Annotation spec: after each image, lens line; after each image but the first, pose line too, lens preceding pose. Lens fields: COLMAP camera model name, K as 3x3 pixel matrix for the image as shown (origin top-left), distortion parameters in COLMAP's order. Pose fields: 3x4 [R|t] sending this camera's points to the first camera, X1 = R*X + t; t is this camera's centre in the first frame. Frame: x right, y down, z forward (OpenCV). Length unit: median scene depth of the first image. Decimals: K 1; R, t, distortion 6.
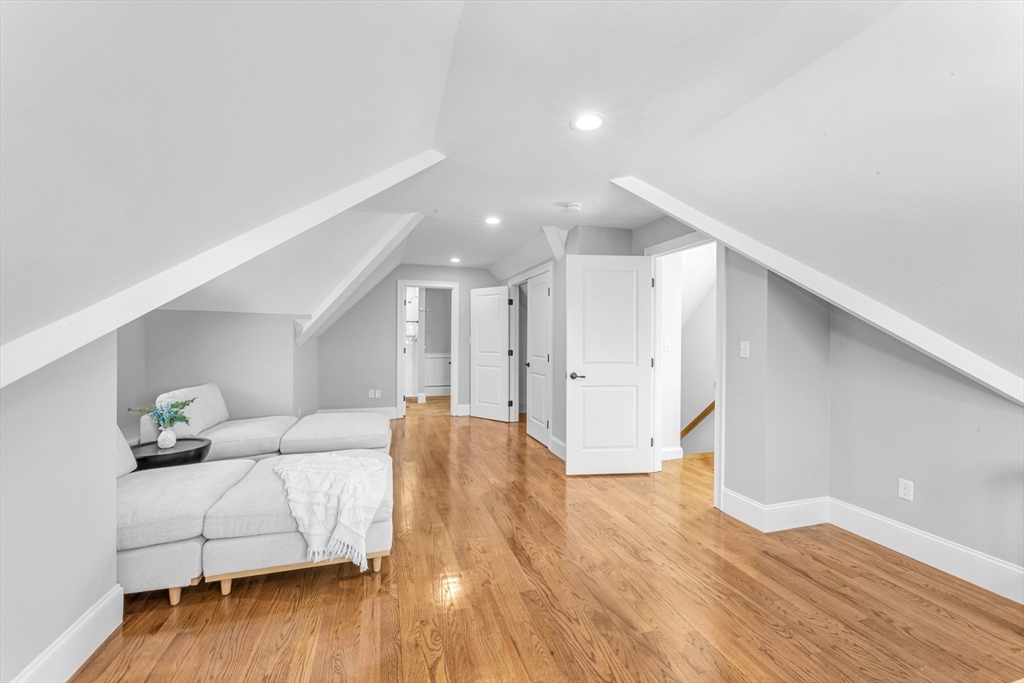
lens RADIAL K [[414.6, 0, 515.9], [0, 414.6, 337.3], [0, 0, 1]] dist [0.001225, -0.000051]
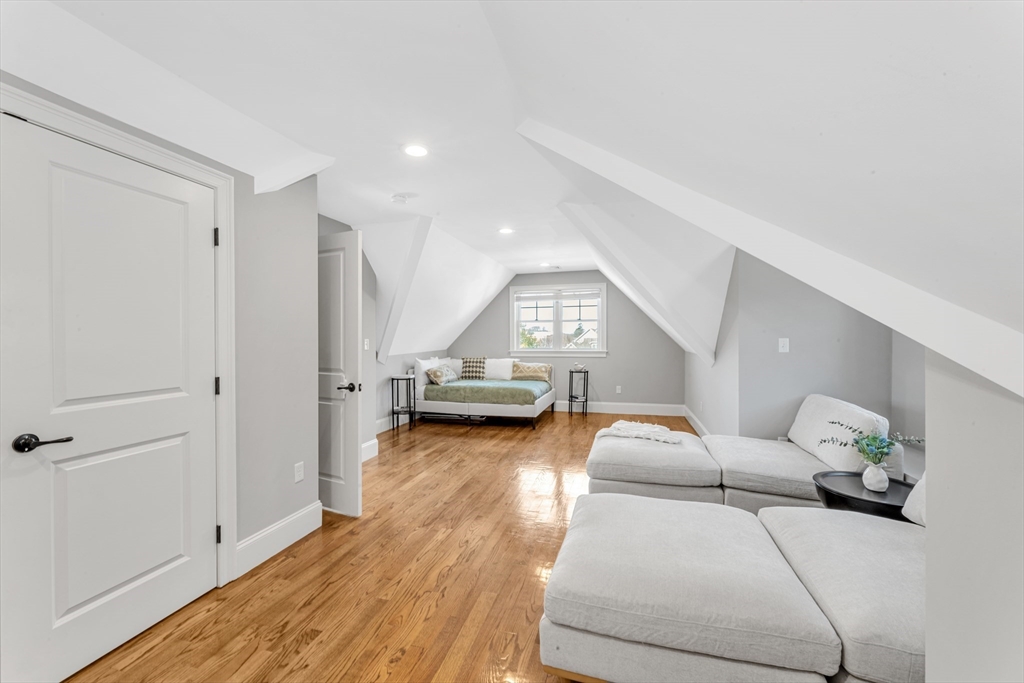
lens RADIAL K [[414.6, 0, 514.6], [0, 414.6, 340.7], [0, 0, 1]] dist [0.001225, -0.000051]
pose [[-0.843481, -0.010327, 0.537059, -0.888287], [-0.003898, 0.999907, 0.013105, -0.007899], [-0.537144, 0.008960, -0.843443, 2.504995]]
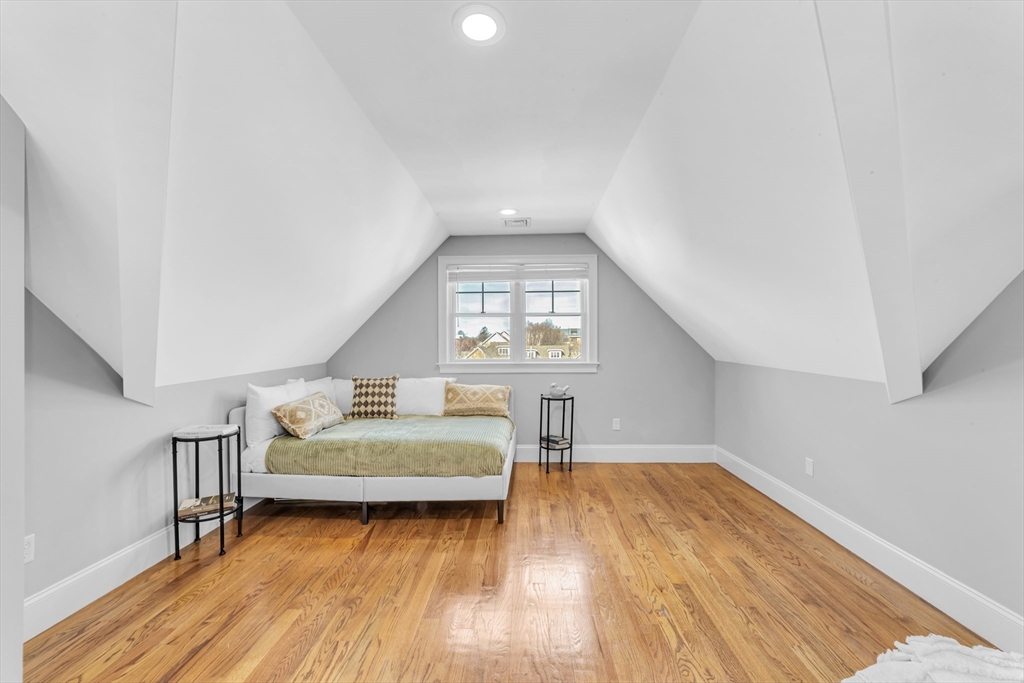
lens RADIAL K [[414.6, 0, 513.5], [0, 414.6, 337.0], [0, 0, 1]] dist [0.001225, -0.000051]
pose [[-0.943666, -0.001423, 0.330897, -0.101371], [-0.003657, 0.999975, -0.006129, -0.000416], [-0.330880, -0.006994, -0.943647, 1.519048]]
